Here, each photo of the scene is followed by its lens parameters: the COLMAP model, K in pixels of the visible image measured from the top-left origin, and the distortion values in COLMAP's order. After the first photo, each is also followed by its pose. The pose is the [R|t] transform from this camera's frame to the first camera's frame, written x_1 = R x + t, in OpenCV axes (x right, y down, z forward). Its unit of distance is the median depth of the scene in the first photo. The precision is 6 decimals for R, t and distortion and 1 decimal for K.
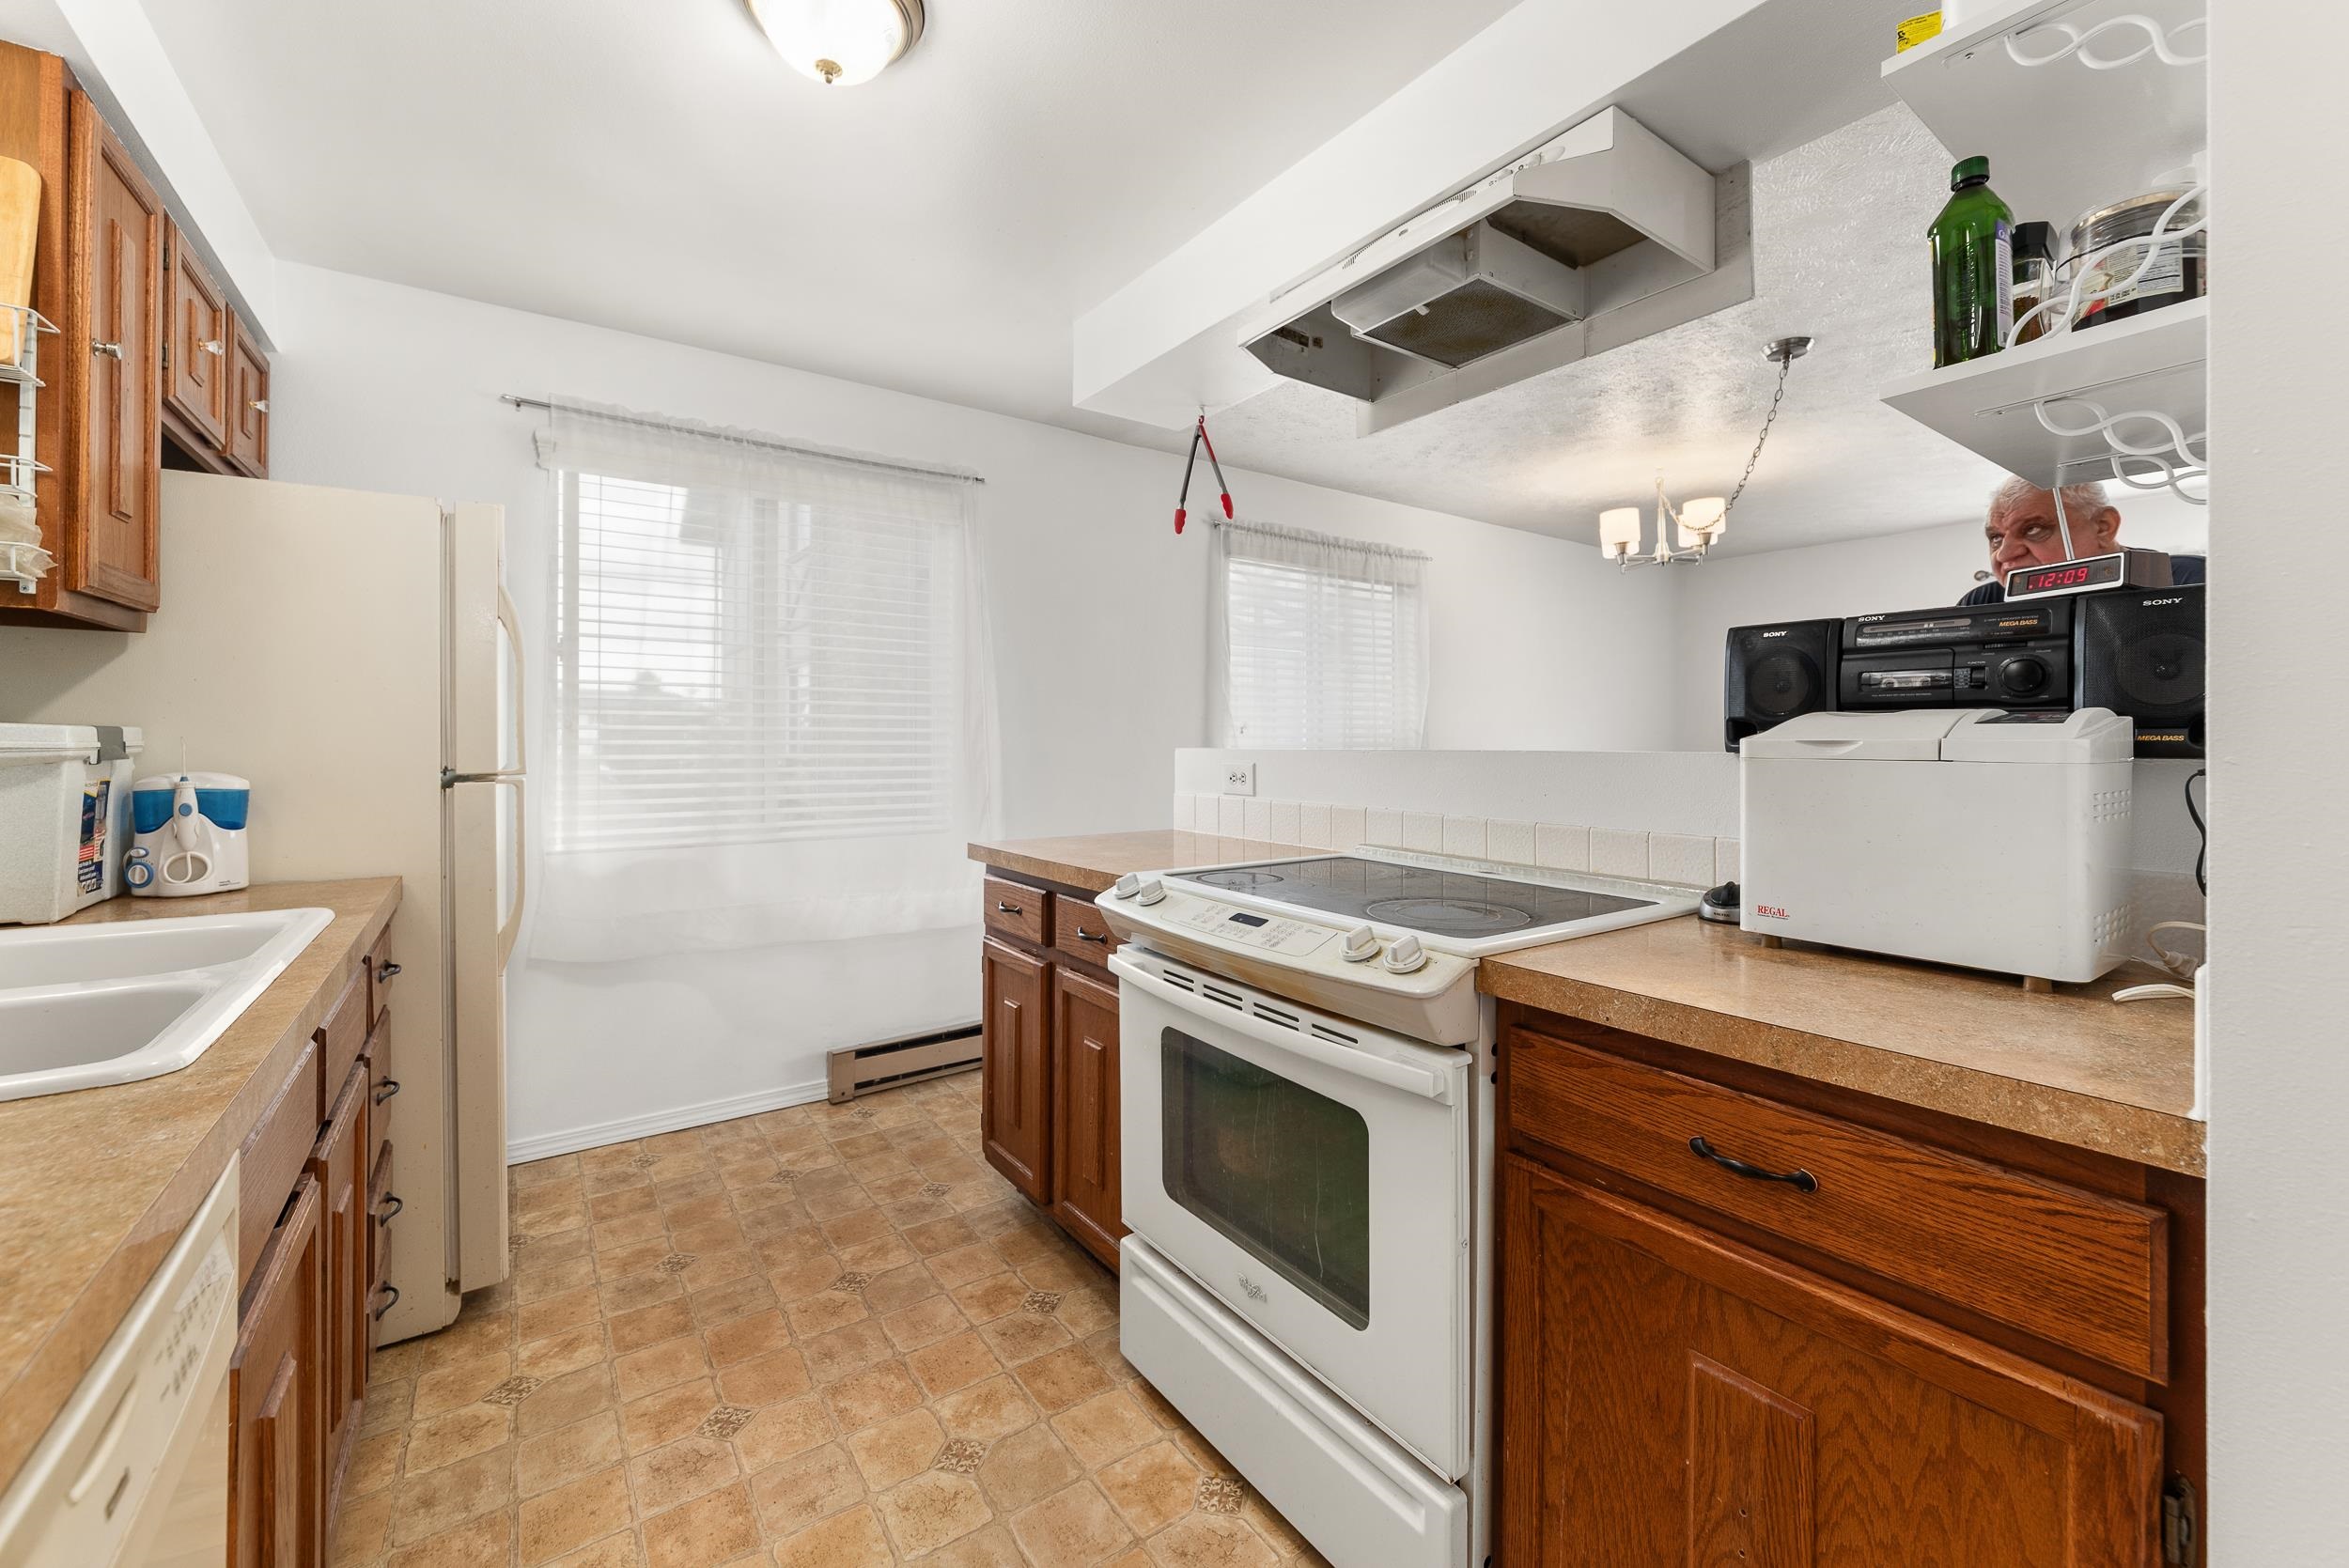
lens RADIAL K [[945.0, 0, 1178.8], [0, 945.0, 738.9], [0, 0, 1]] dist [-0.001294, -0.005857]
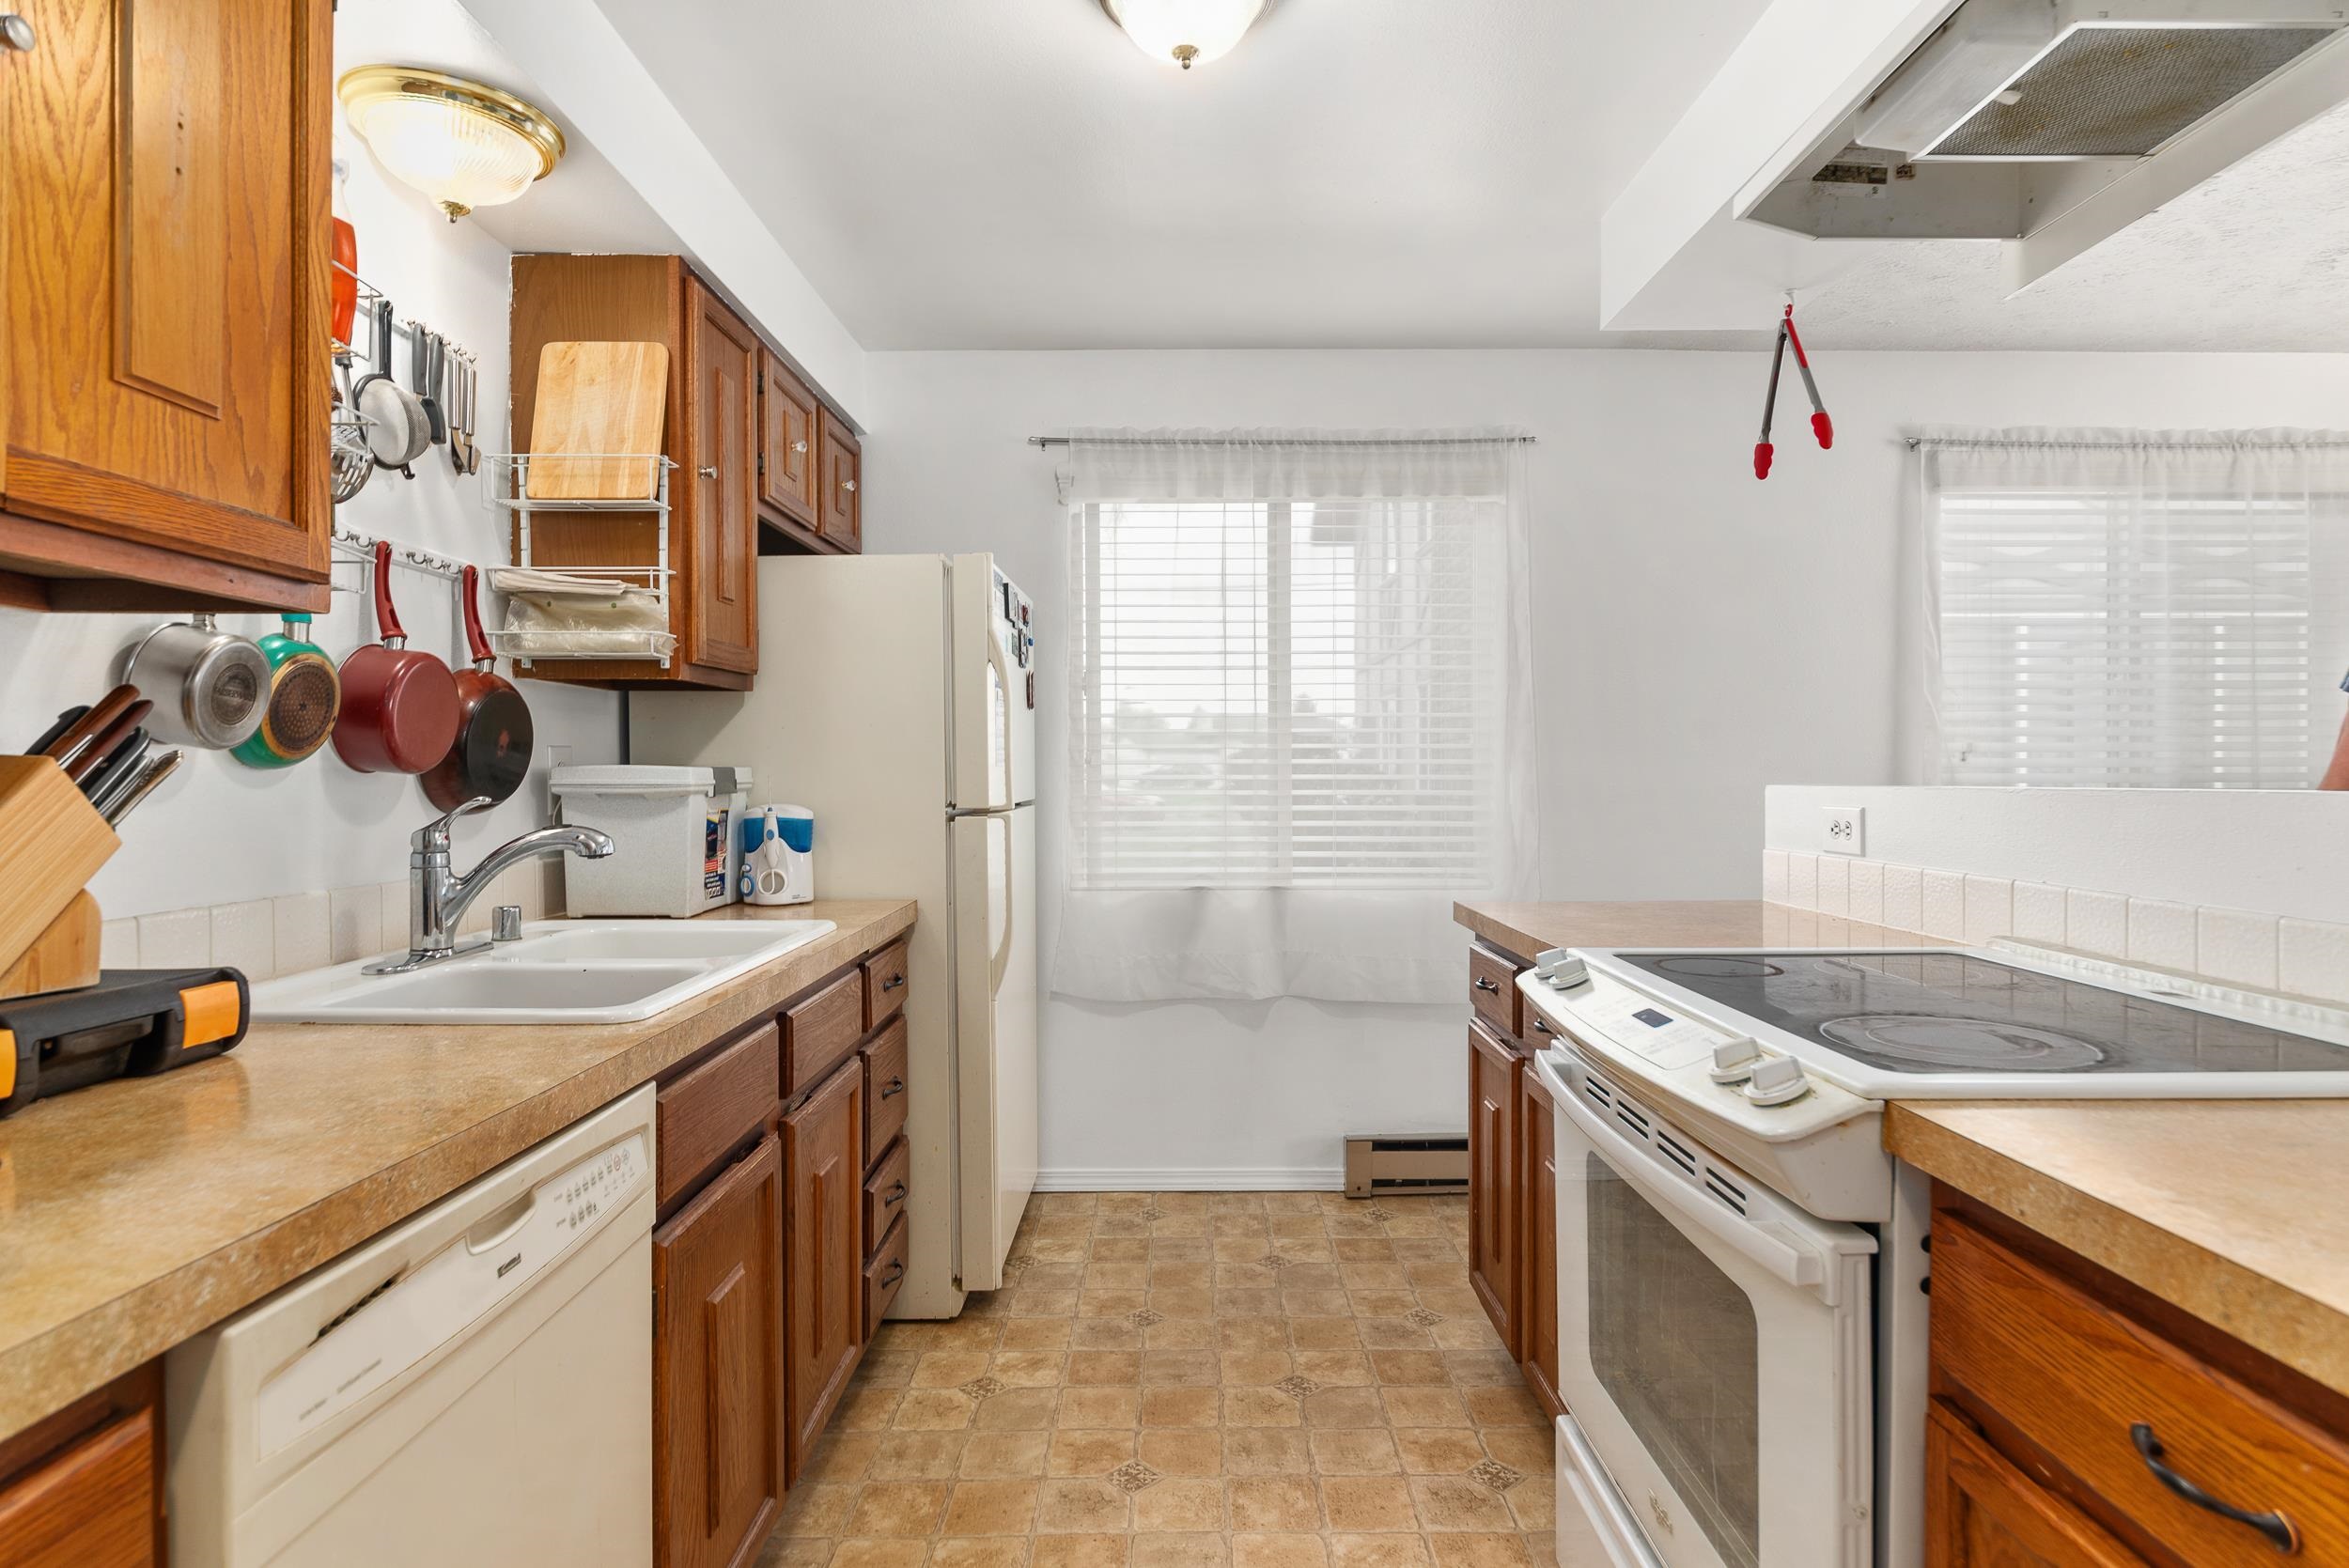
lens RADIAL K [[1241.2, 0, 1174.5], [0, 1241.2, 784.0], [0, 0, 1]] dist [-0.001220, -0.000547]
pose [[0.813774, 0.001795, -0.581179, 0.245997], [0.005195, 0.999933, 0.010362, -0.003823], [0.581158, -0.011451, 0.813710, -0.010401]]
